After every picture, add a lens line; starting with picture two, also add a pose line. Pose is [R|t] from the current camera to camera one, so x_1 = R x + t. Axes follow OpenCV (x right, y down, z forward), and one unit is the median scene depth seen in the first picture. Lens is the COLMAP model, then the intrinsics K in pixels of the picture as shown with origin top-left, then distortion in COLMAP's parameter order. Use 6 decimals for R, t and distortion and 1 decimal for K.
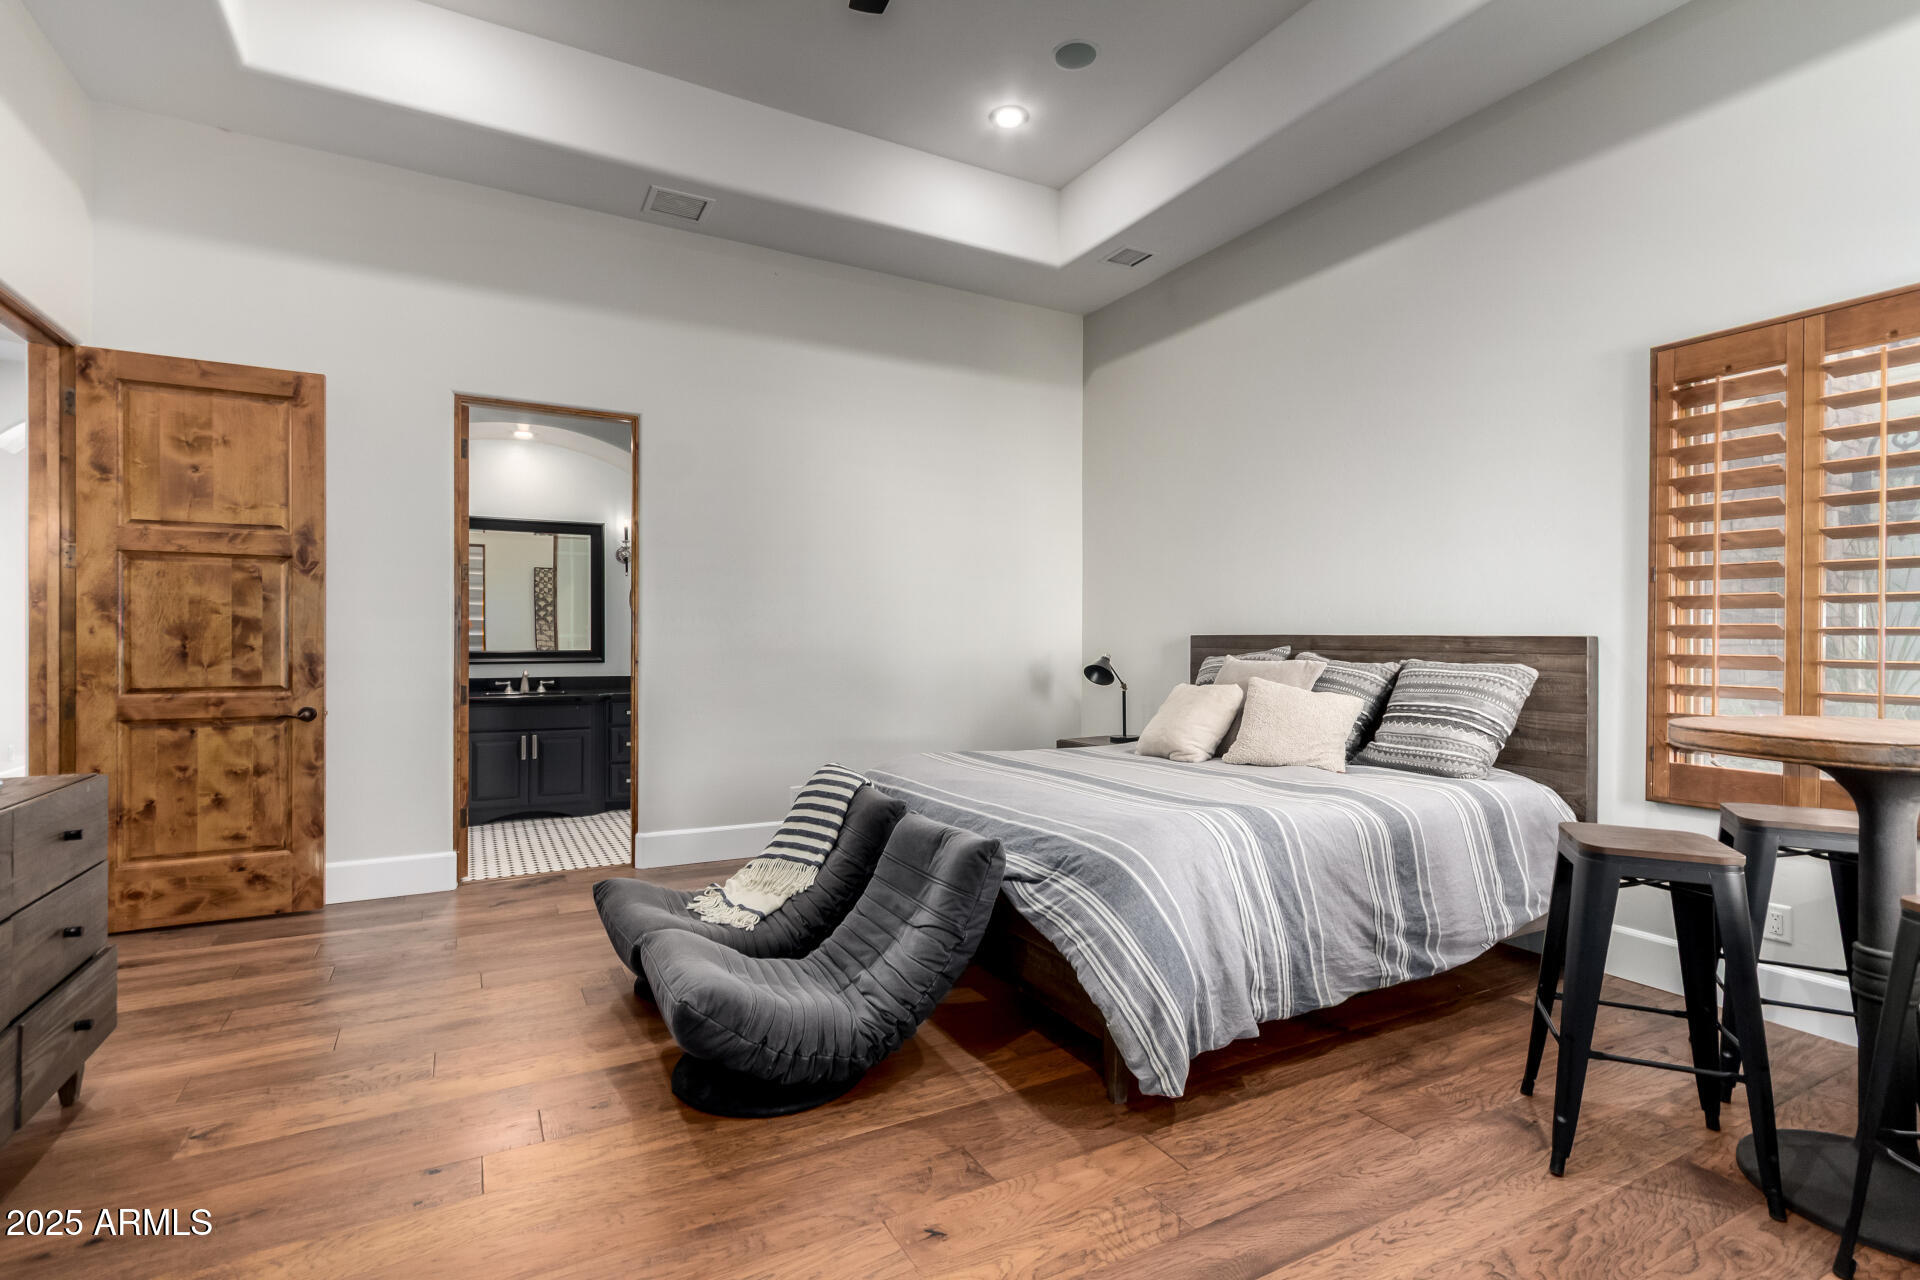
lens RADIAL K [[904.1, 0, 967.4], [0, 904.1, 634.7], [0, 0, 1]] dist [0.003139, 0.000239]
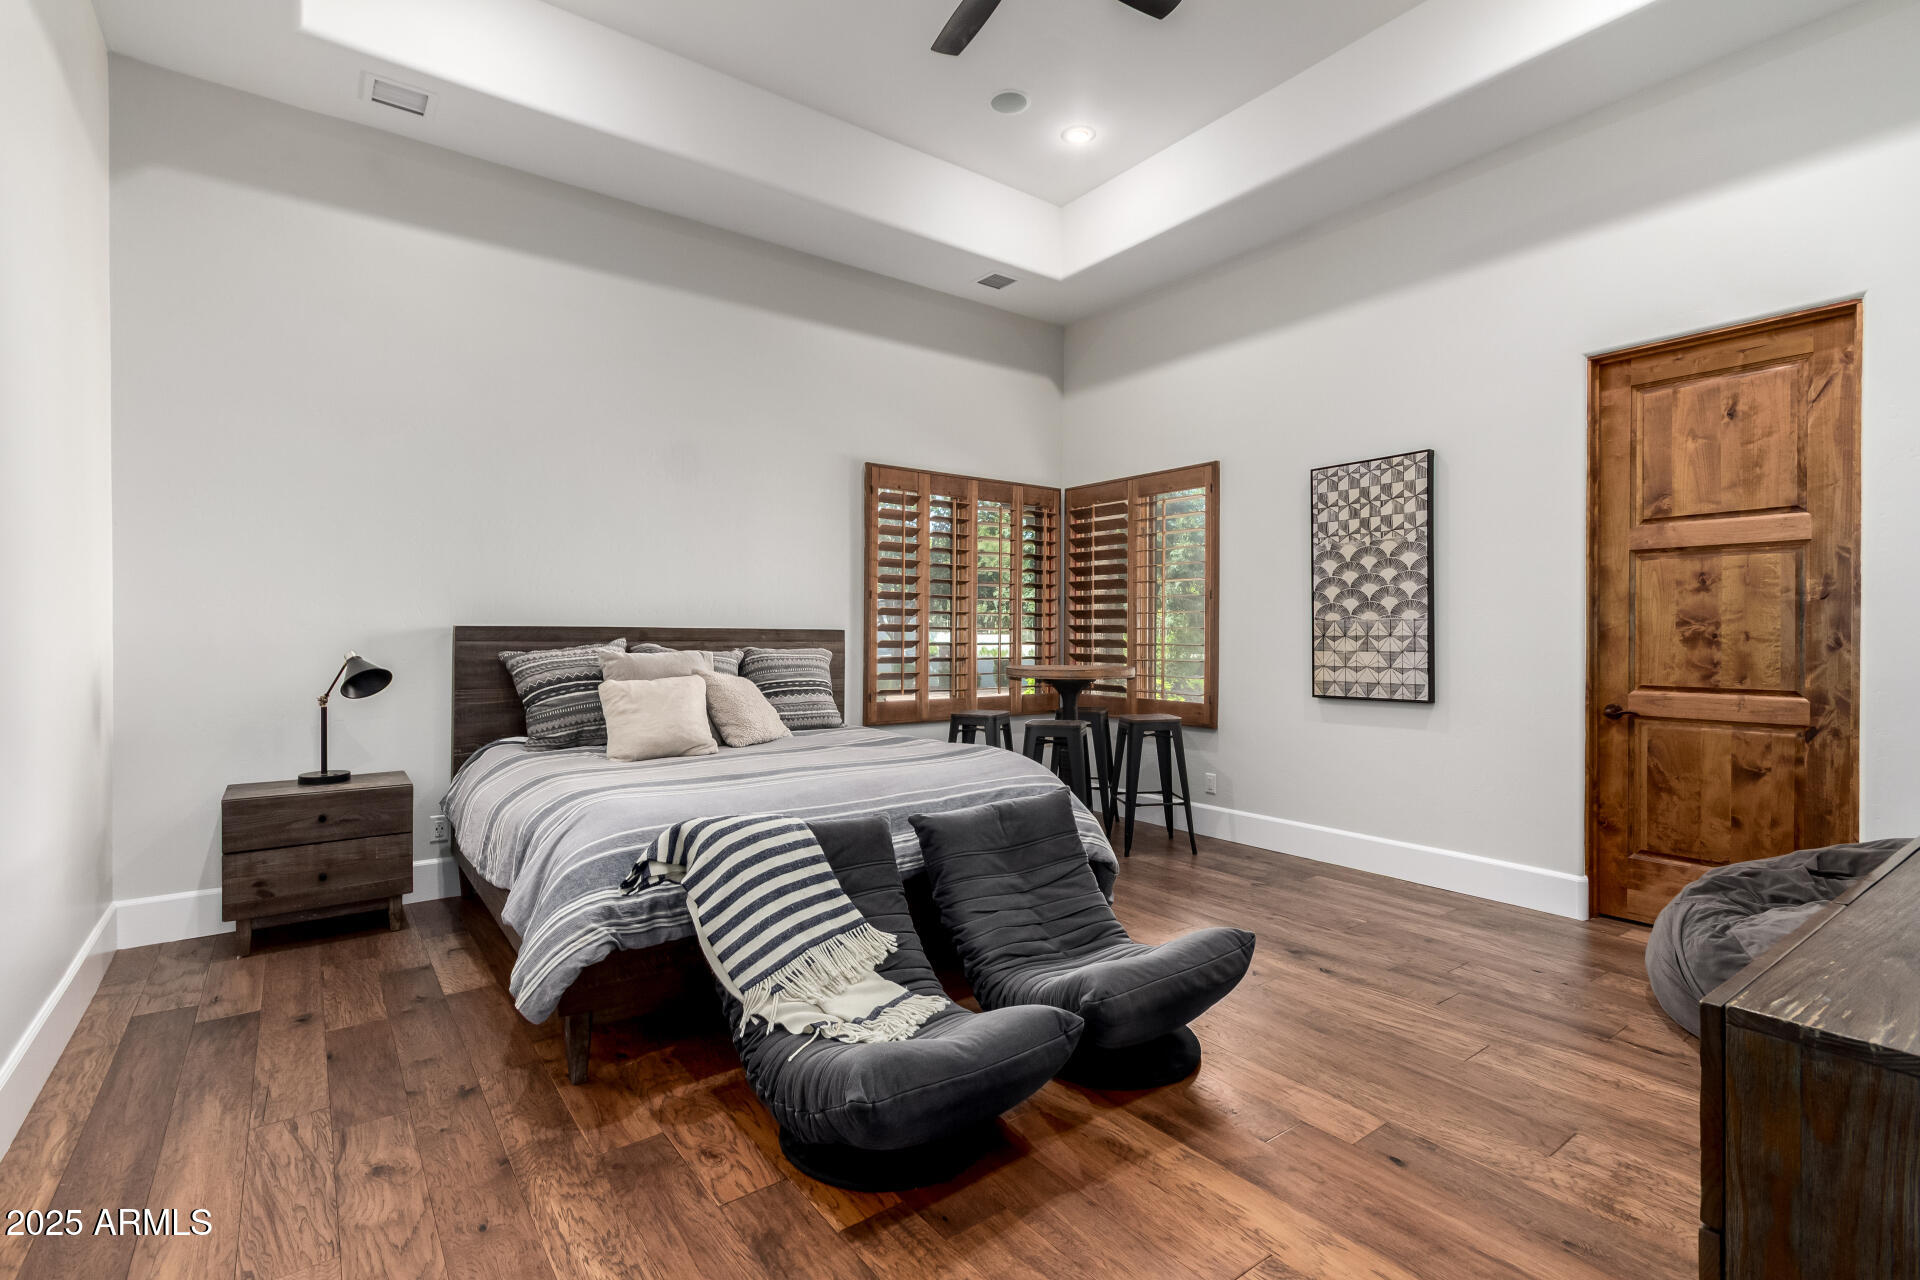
lens RADIAL K [[904.1, 0, 969.9], [0, 904.1, 645.1], [0, 0, 1]] dist [0.003139, 0.000239]
pose [[-0.140351, -0.006448, 0.990081, -0.862597], [-0.000660, 0.999979, 0.006419, 0.016982], [-0.990102, 0.000247, -0.140352, 0.943108]]
